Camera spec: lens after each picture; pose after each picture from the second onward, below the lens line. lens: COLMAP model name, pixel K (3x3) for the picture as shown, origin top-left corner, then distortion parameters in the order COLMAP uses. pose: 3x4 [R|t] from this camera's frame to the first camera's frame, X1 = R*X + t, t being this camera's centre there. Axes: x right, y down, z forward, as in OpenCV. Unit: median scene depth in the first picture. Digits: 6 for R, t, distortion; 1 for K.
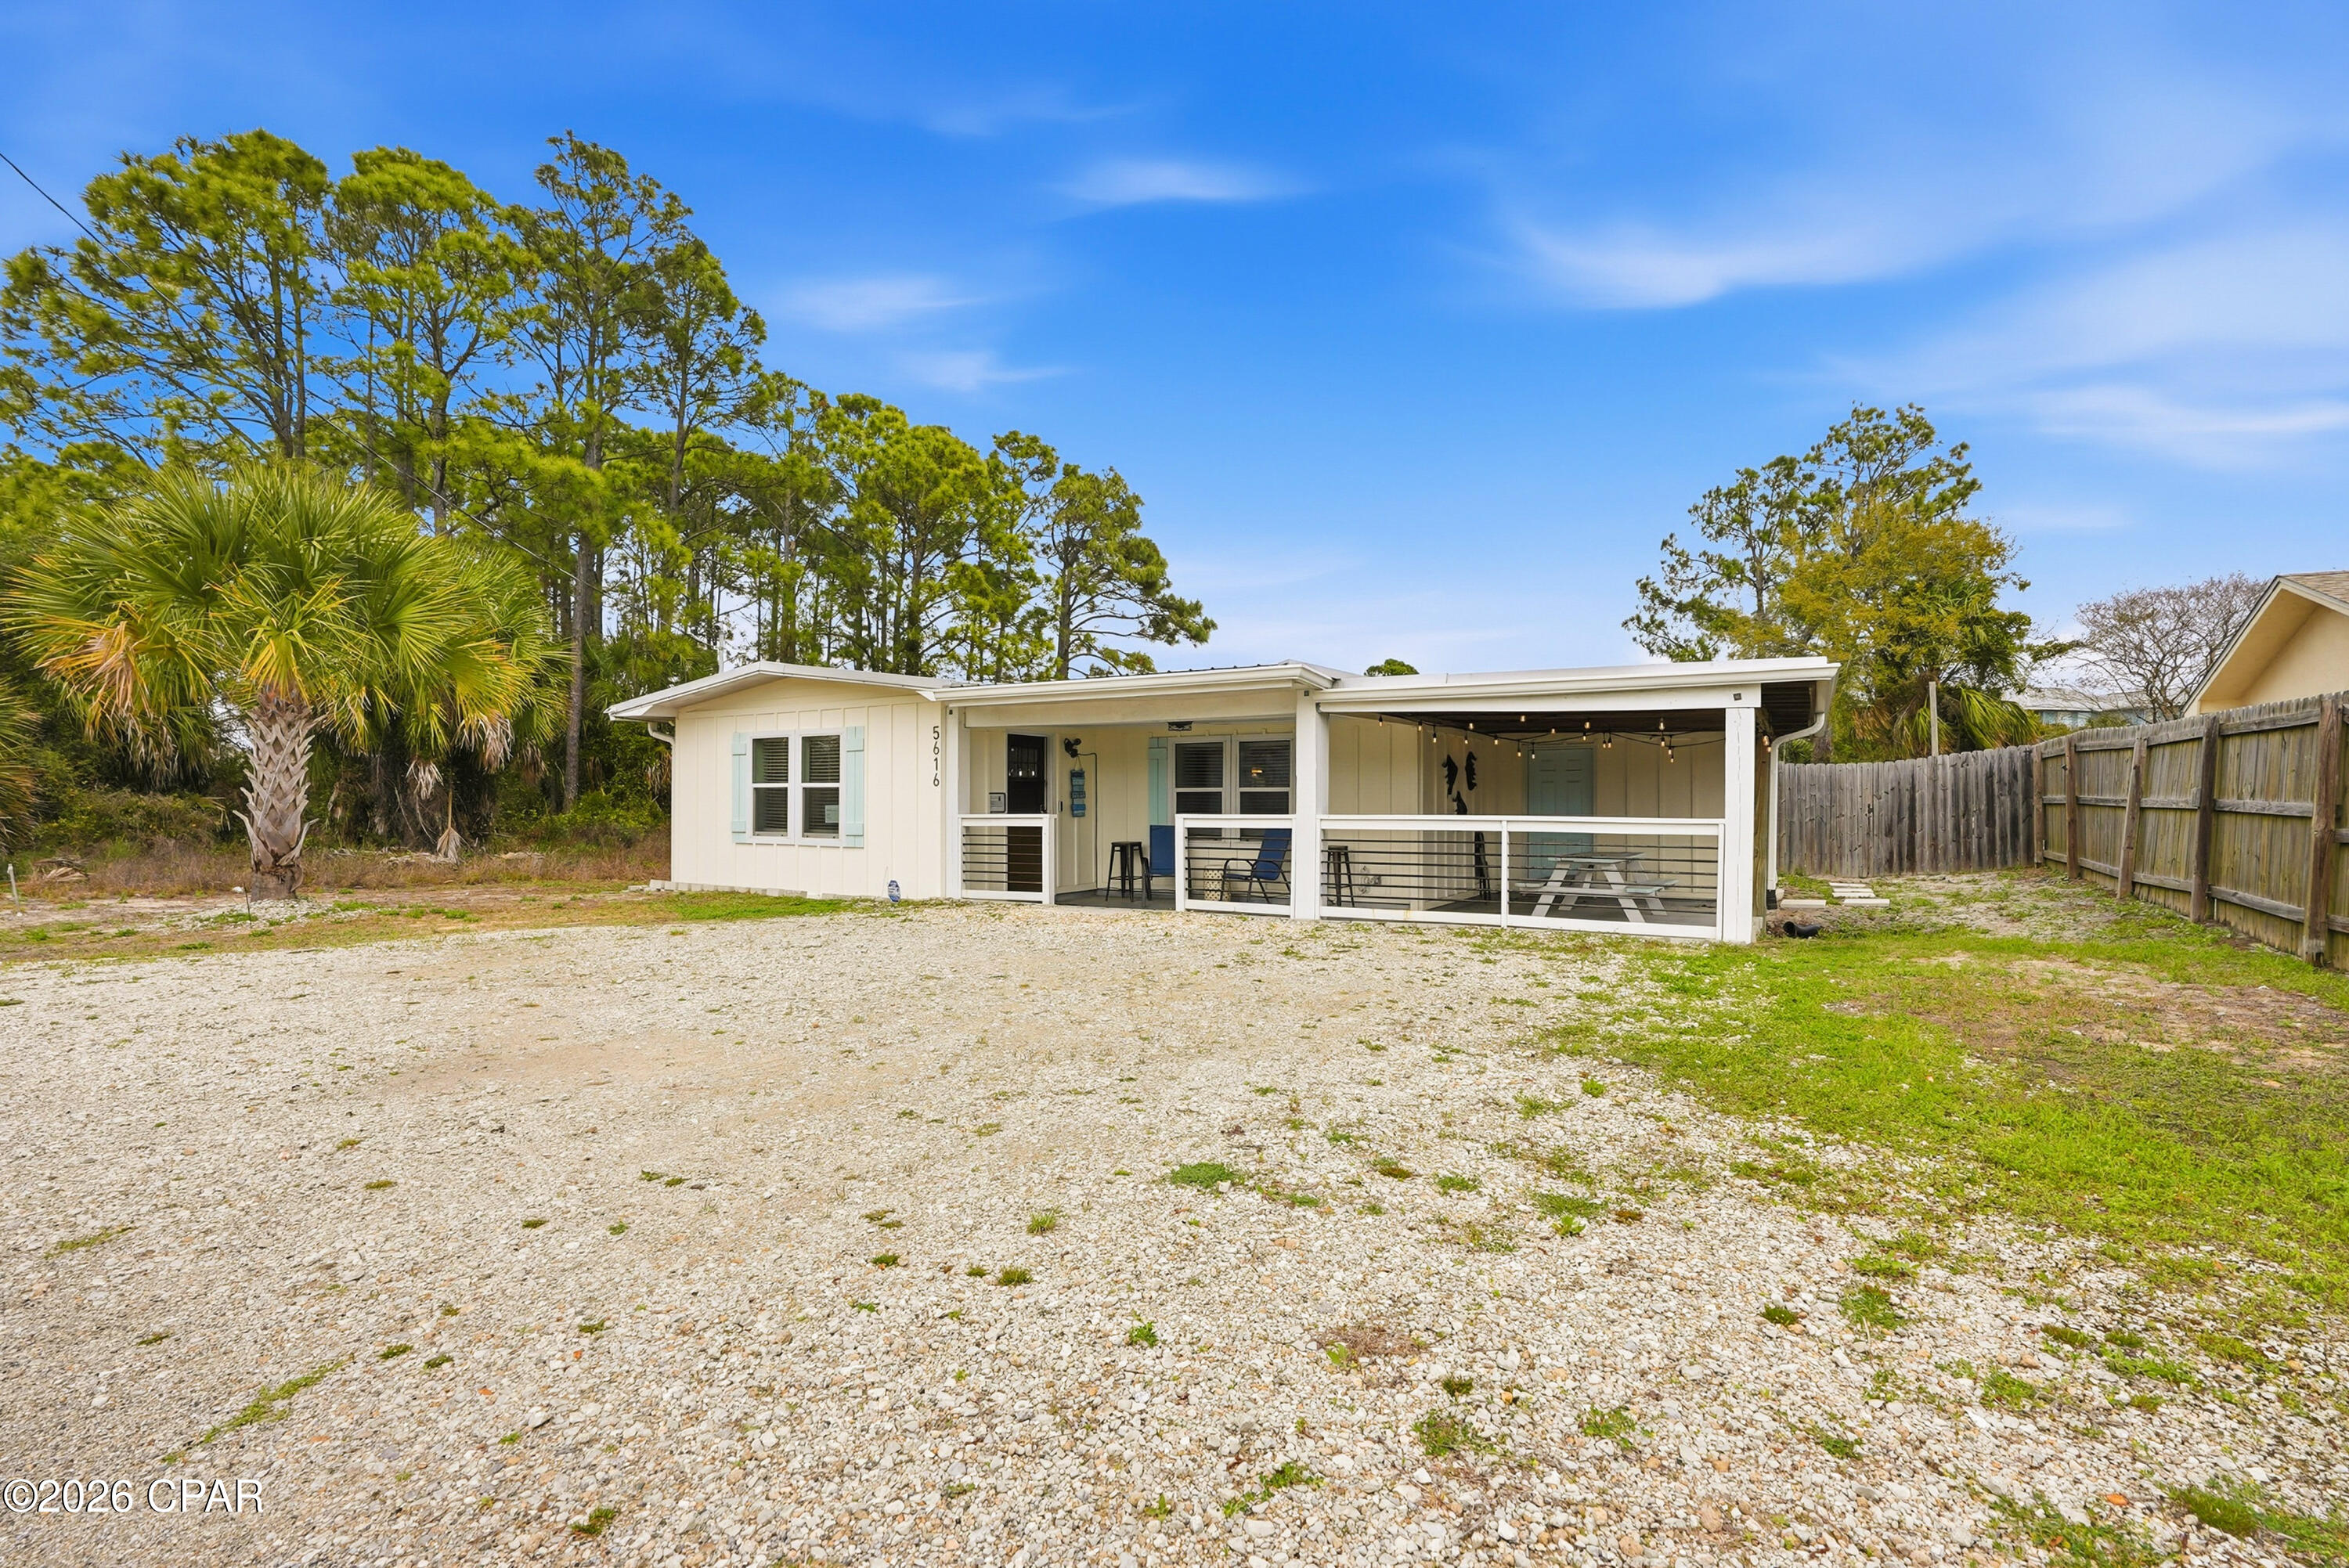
lens RADIAL K [[1137.5, 0, 1163.1], [0, 1137.5, 795.4], [0, 0, 1]] dist [-0.071445, 0.022146]
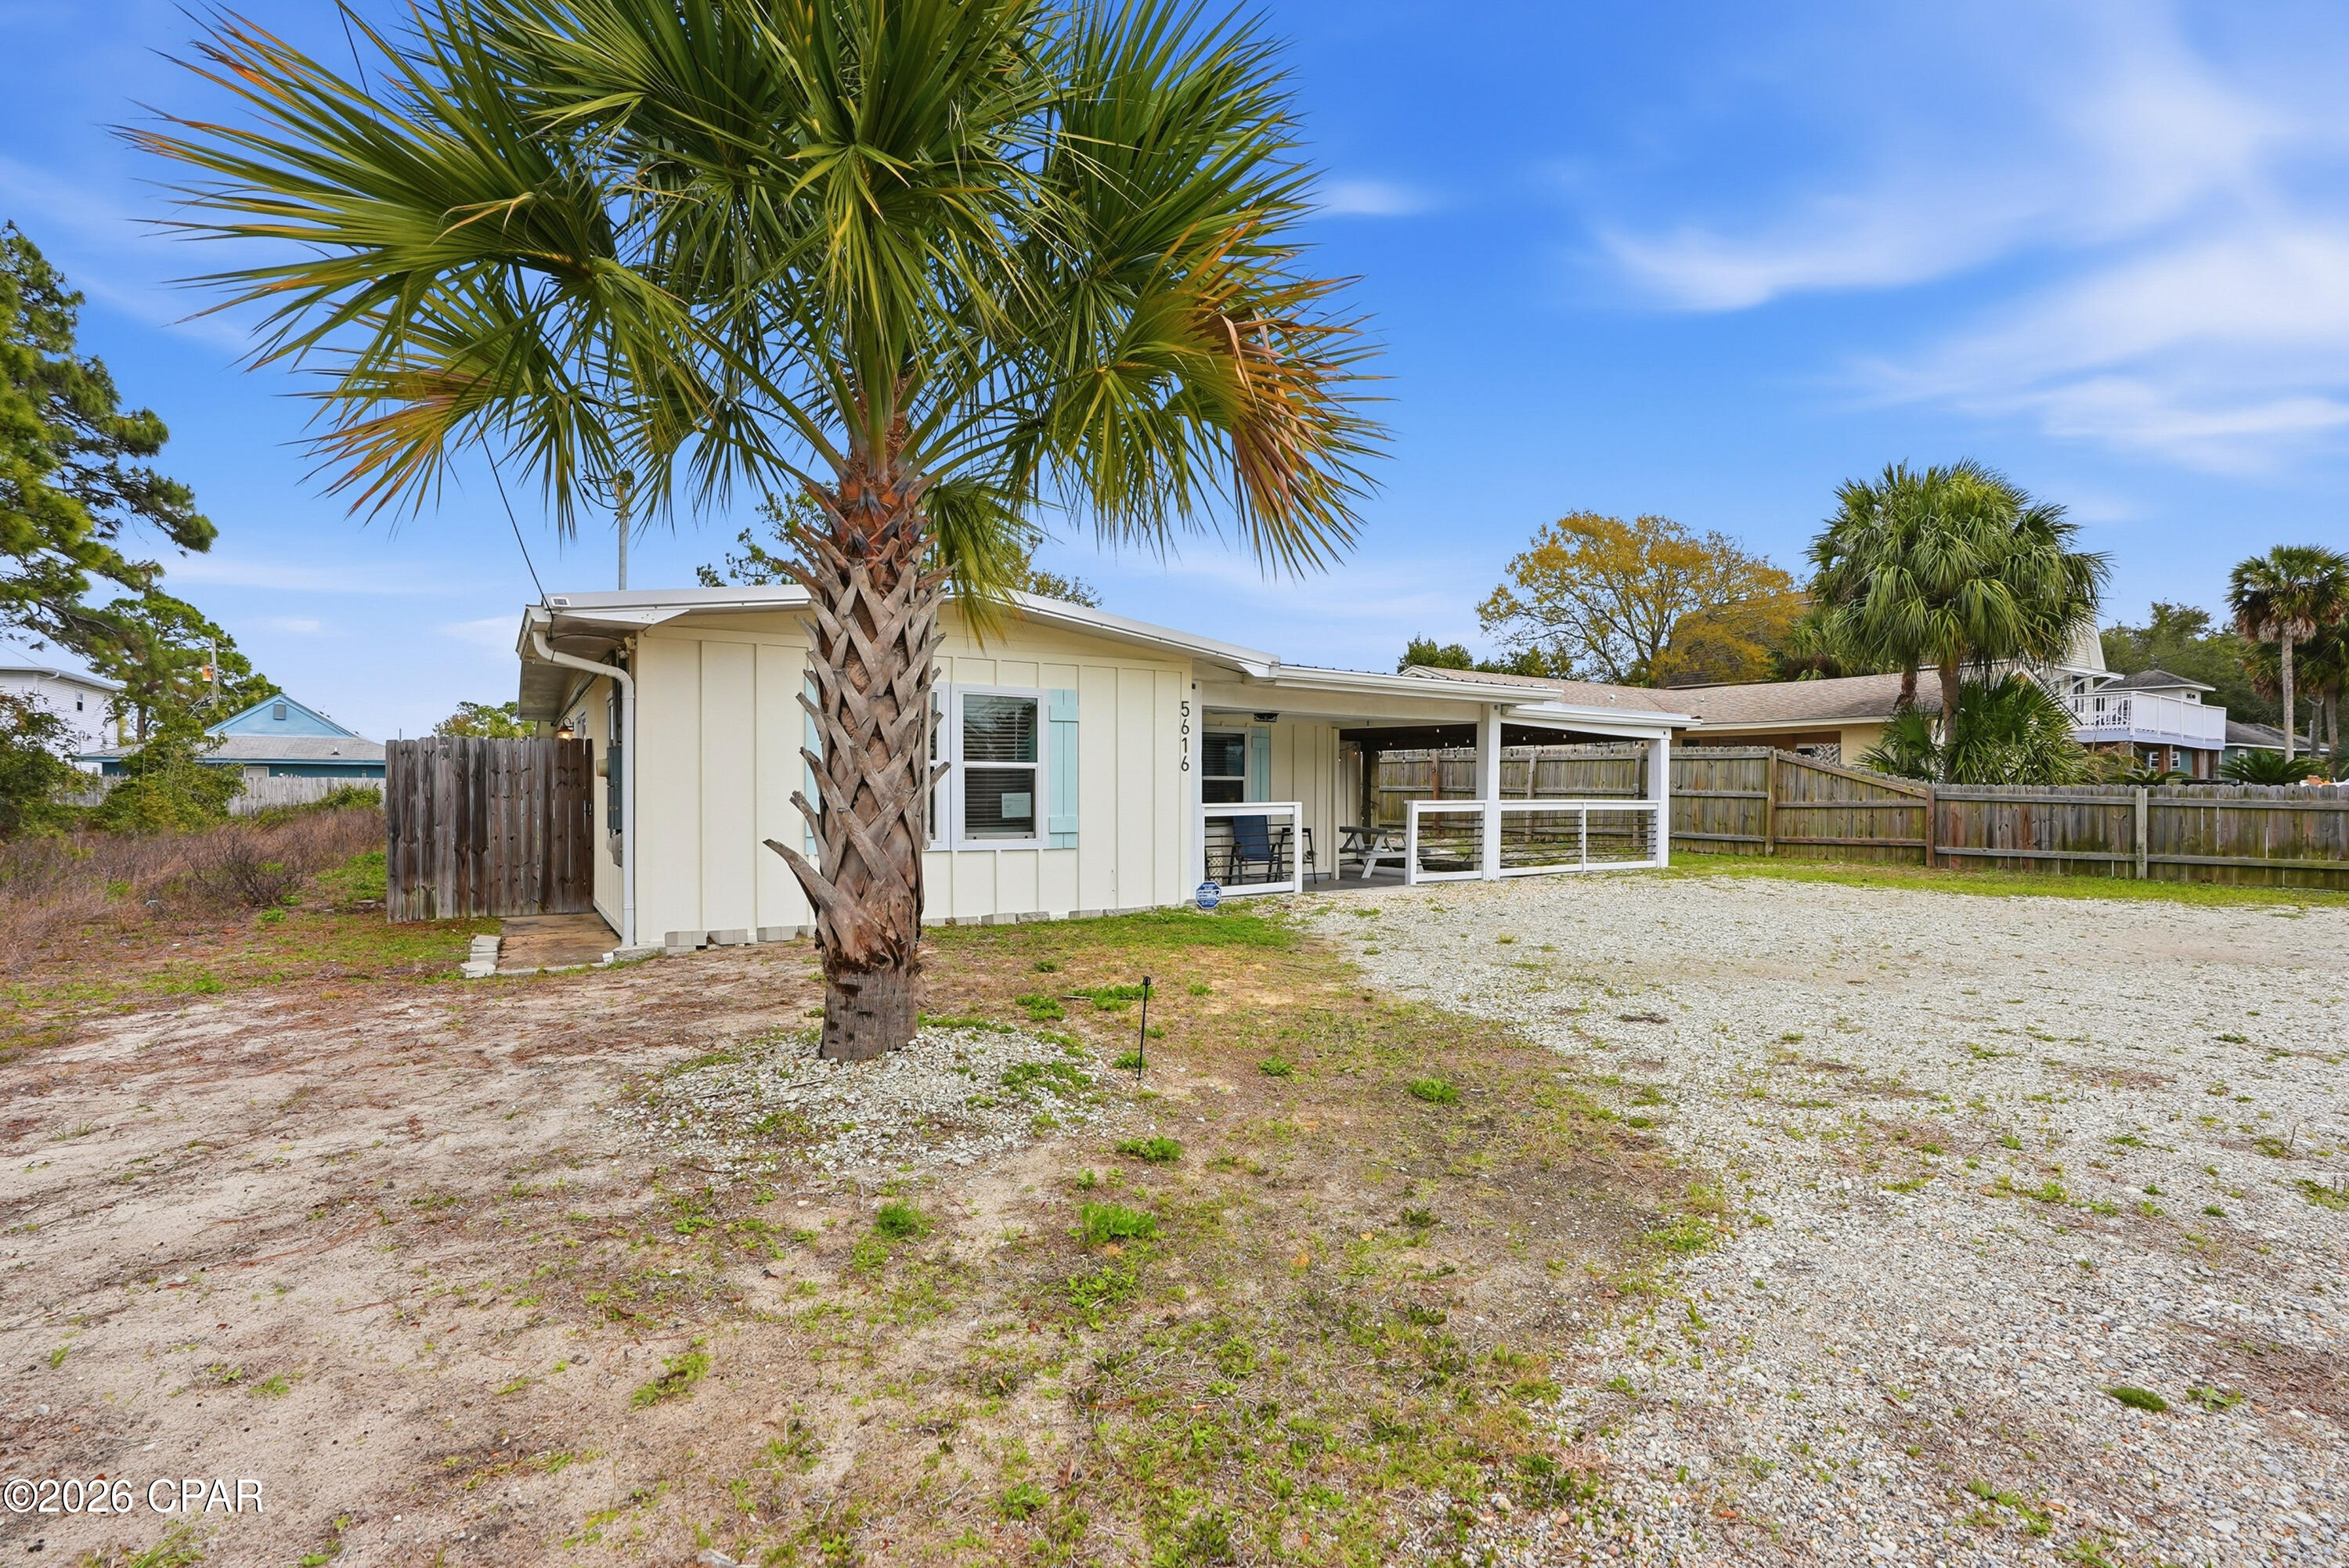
lens RADIAL K [[1137.5, 0, 1163.1], [0, 1137.5, 795.4], [0, 0, 1]] dist [-0.071445, 0.022146]
pose [[0.424341, -0.004392, 0.905492, -0.922740], [-0.010242, 0.999901, 0.009650, 0.001946], [-0.905444, -0.013369, 0.424254, 0.605569]]
